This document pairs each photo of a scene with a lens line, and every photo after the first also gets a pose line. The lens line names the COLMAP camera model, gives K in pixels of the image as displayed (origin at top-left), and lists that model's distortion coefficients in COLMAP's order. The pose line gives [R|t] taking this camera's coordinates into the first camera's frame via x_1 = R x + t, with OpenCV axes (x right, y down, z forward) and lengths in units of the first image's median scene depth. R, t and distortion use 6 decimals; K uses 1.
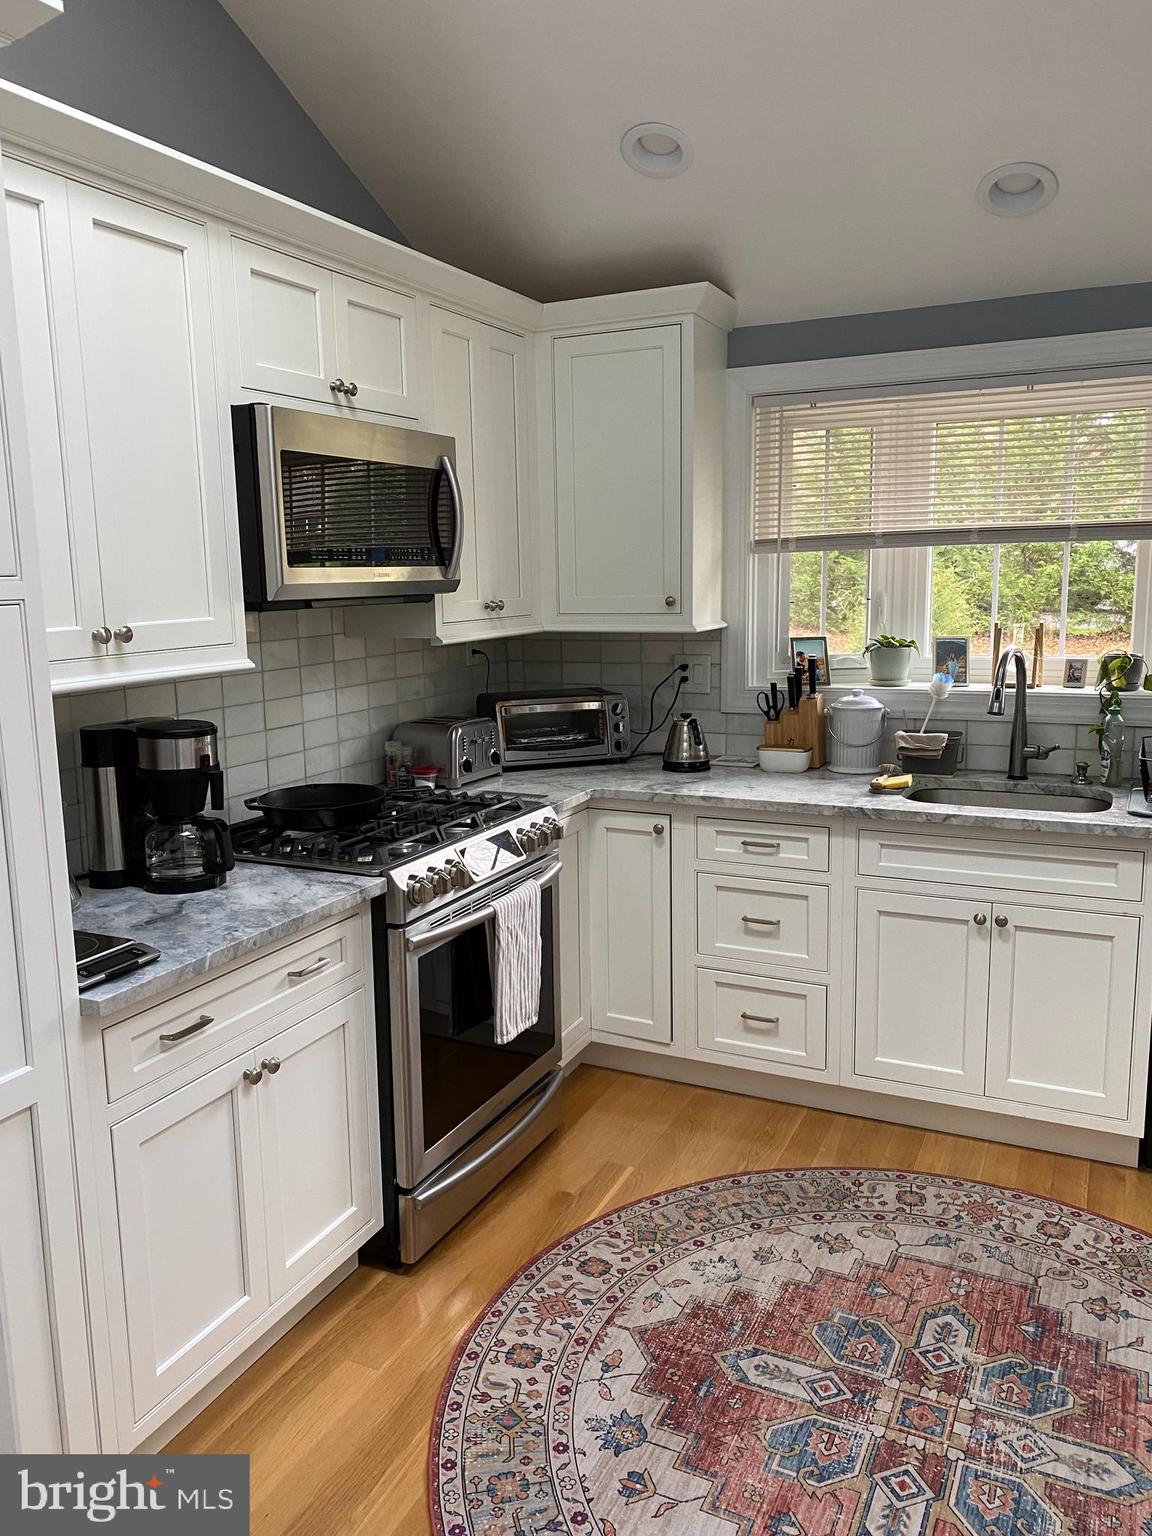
lens RADIAL K [[1133.0, 0, 576.0], [0, 1133.0, 768.0], [0, 0, 1]] dist [0.040488, -0.007583]
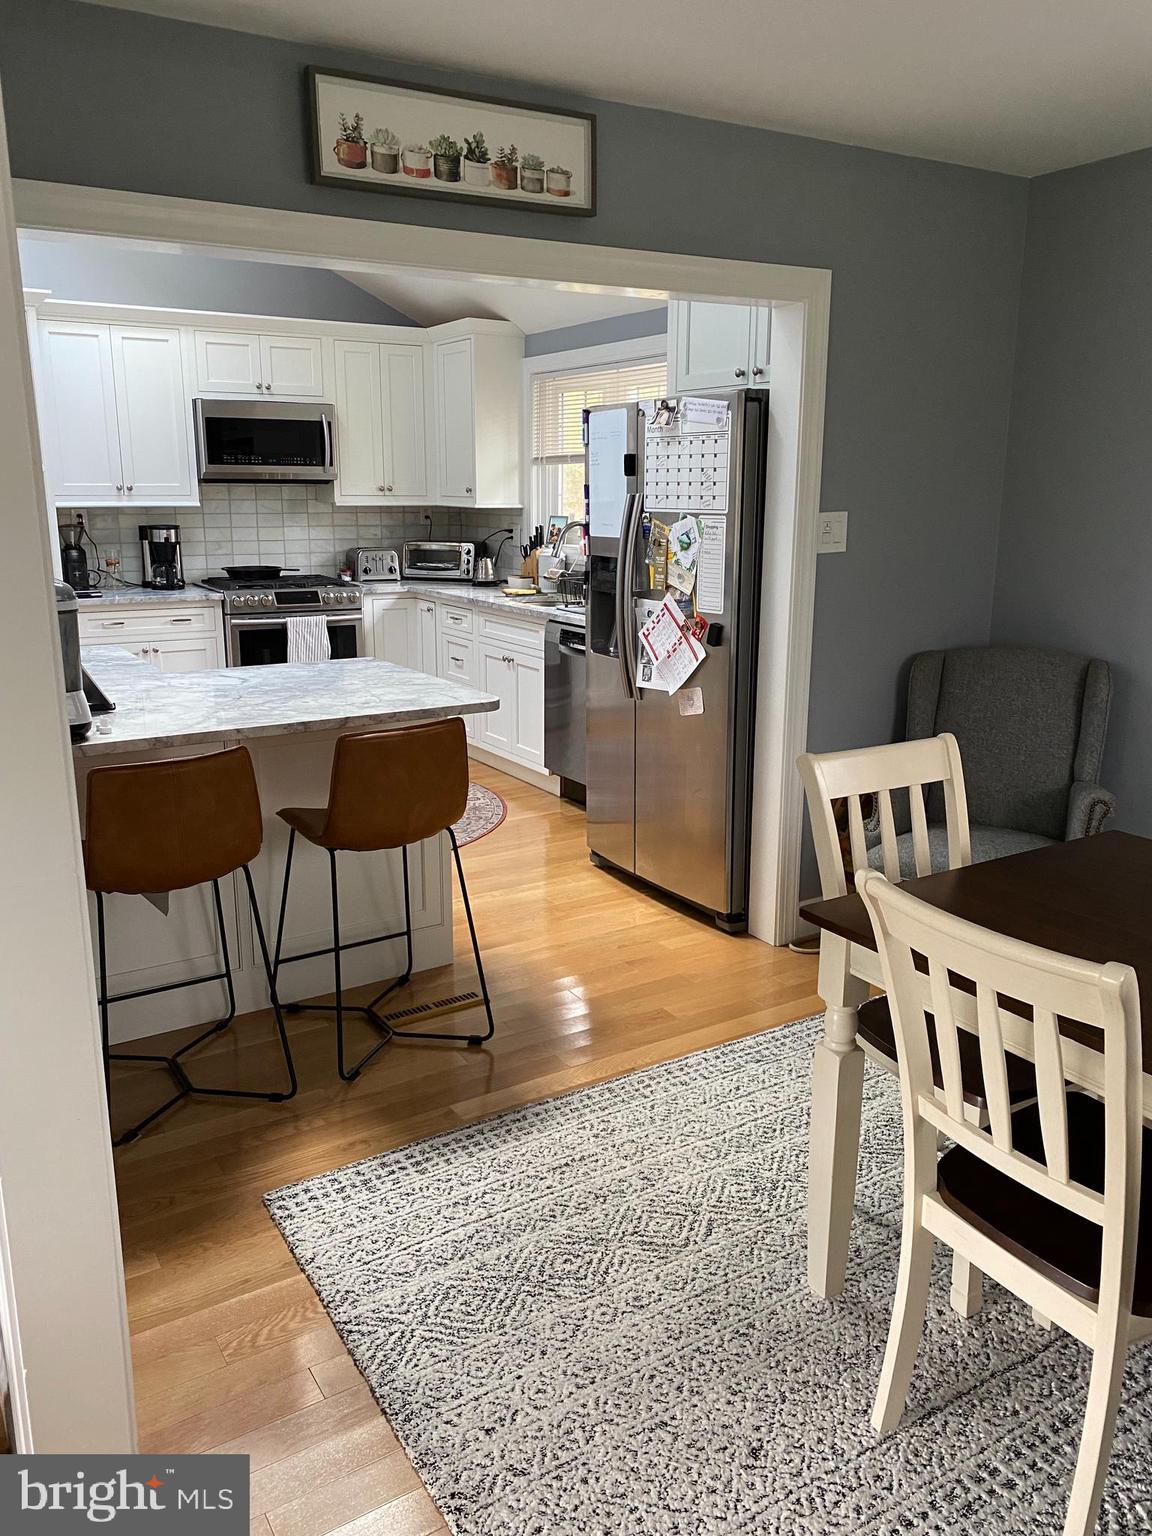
lens RADIAL K [[1133.0, 0, 576.0], [0, 1133.0, 768.0], [0, 0, 1]] dist [0.040488, -0.007583]
pose [[0.858712, 0.154457, -0.488627, 1.268629], [-0.113933, 0.987175, 0.111825, 0.076368], [0.499633, -0.040355, 0.865297, -0.562361]]
